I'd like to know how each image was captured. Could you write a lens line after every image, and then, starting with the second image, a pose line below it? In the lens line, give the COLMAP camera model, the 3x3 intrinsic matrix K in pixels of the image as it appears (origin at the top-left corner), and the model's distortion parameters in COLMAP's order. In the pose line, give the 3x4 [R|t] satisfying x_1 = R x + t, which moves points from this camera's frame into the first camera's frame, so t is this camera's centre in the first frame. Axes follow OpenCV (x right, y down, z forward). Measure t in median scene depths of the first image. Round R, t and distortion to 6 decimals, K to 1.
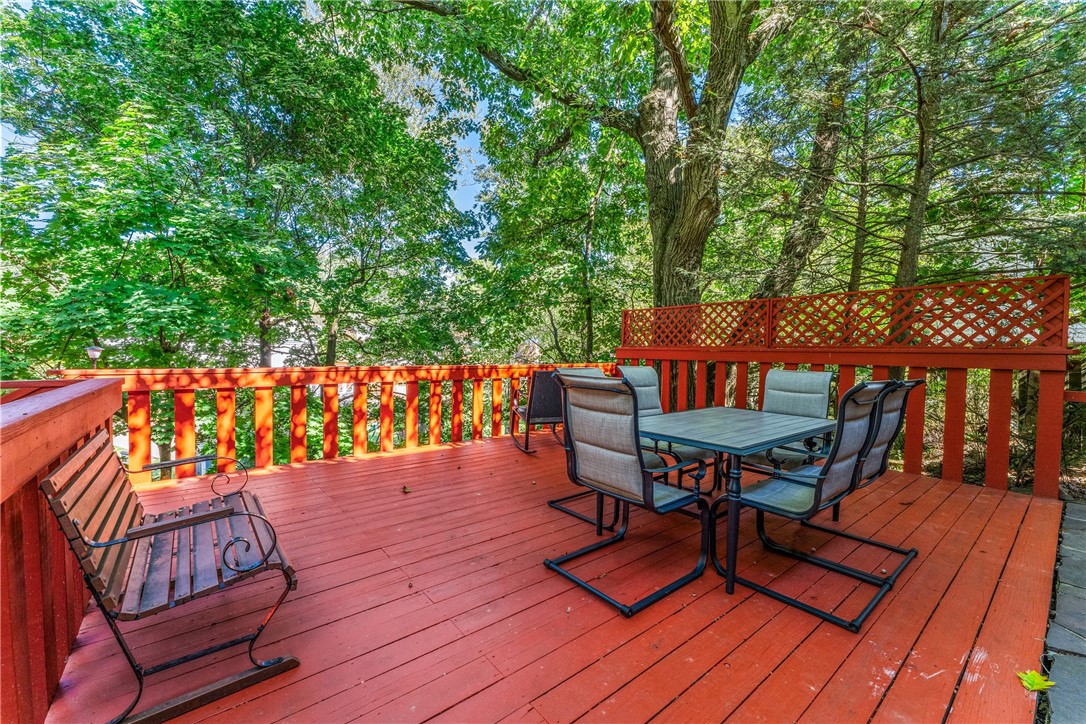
lens RADIAL K [[436.1, 0, 542.1], [0, 436.1, 356.7], [0, 0, 1]] dist [0.003717, -0.000422]
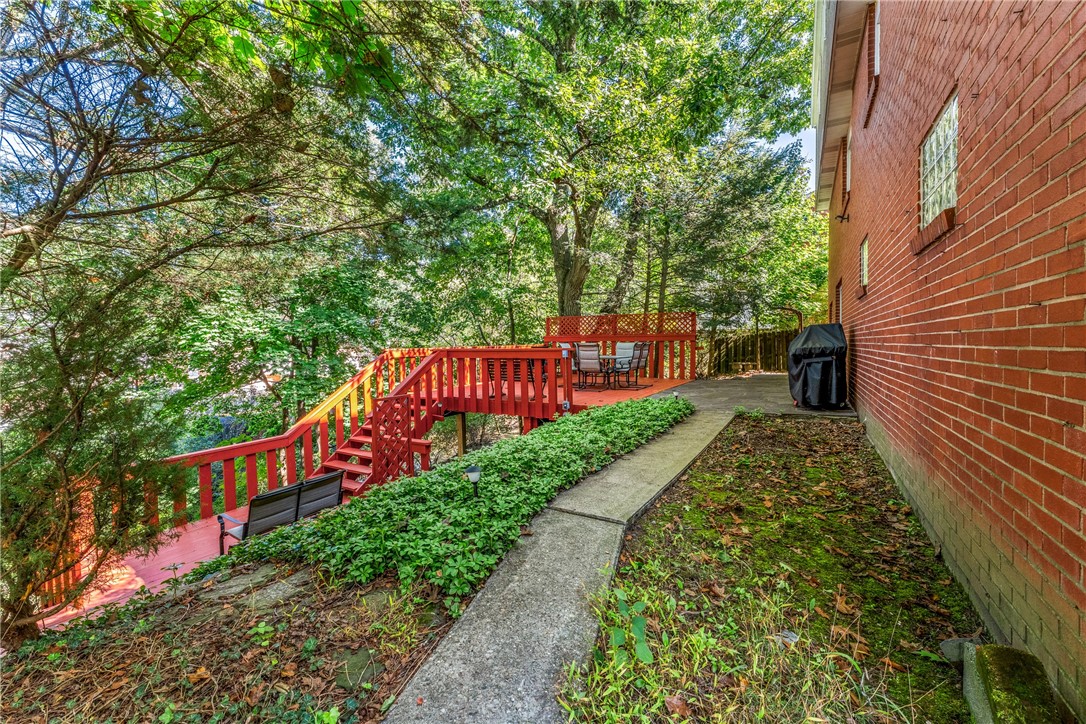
lens RADIAL K [[436.1, 0, 539.8], [0, 436.1, 361.6], [0, 0, 1]] dist [0.003717, -0.000422]
pose [[0.938781, -0.040594, 0.342113, -0.333011], [0.028426, 0.998775, 0.040508, 0.007140], [-0.343339, -0.028303, 0.938785, -0.537178]]
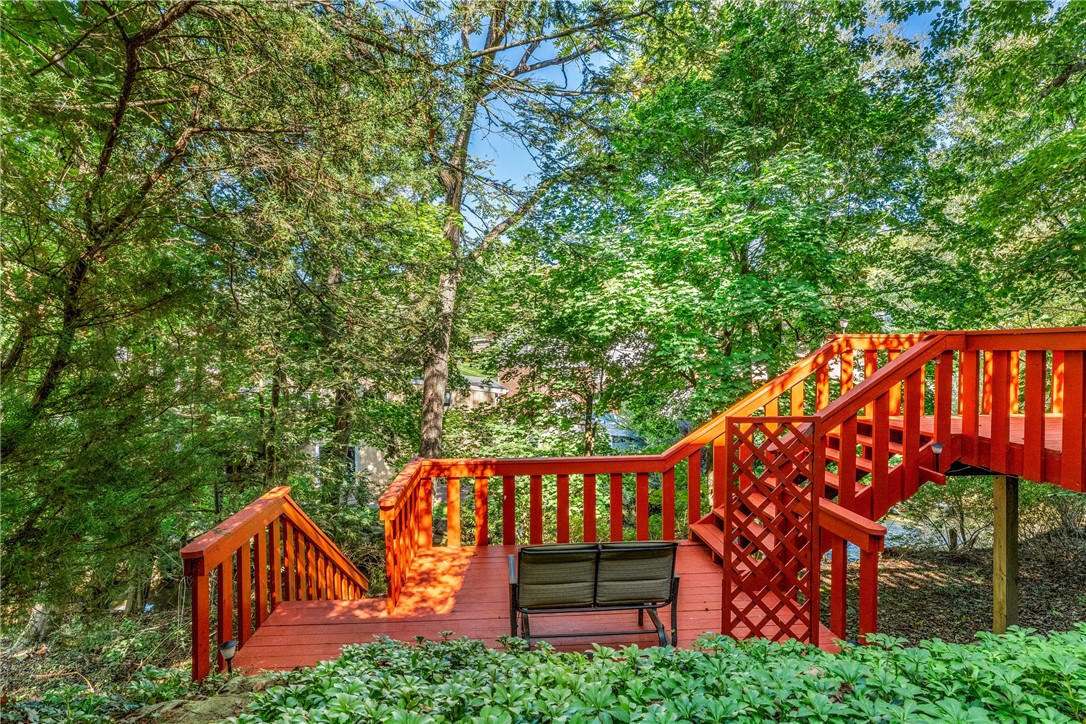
lens RADIAL K [[529.3, 0, 544.4], [0, 529.3, 361.0], [0, 0, 1]] dist [0.004900, 0.000407]
pose [[0.823365, -0.001571, -0.567510, -0.262342], [0.007816, 0.999933, 0.008572, 0.029012], [0.567458, -0.011494, 0.823322, -0.318638]]
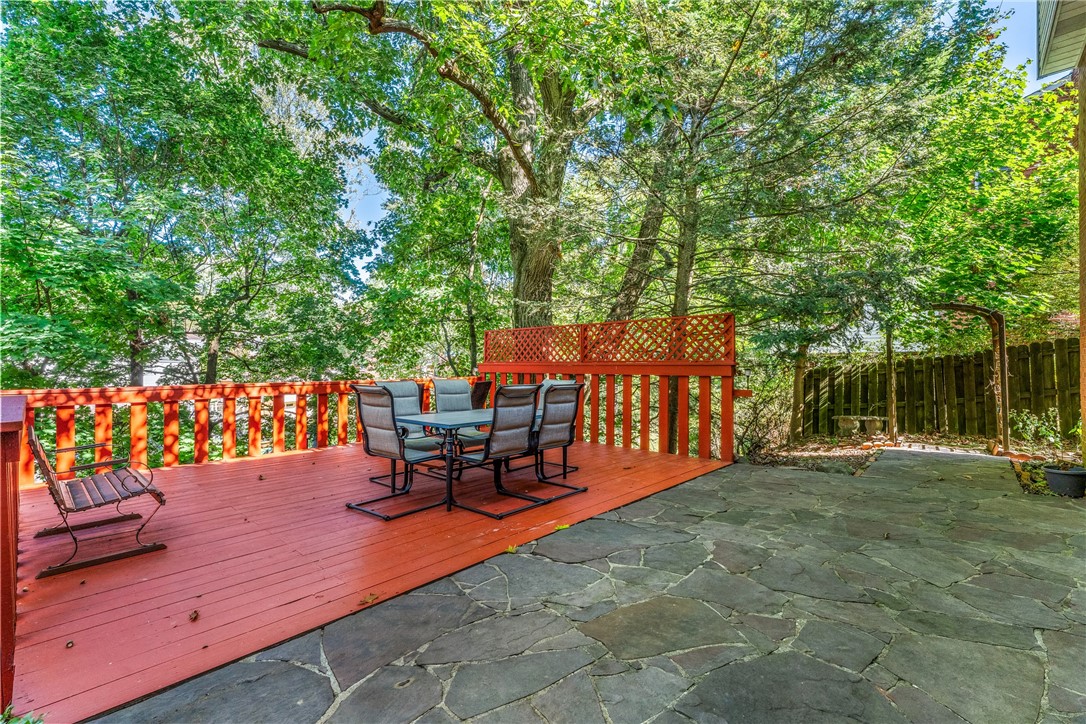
lens RADIAL K [[463.6, 0, 540.4], [0, 463.6, 358.9], [0, 0, 1]] dist [-0.001146, 0.000148]
pose [[0.987786, -0.012767, 0.155293, 0.088956], [0.016609, 0.999587, -0.023466, -0.000883], [-0.154929, 0.025759, 0.987590, -0.147544]]
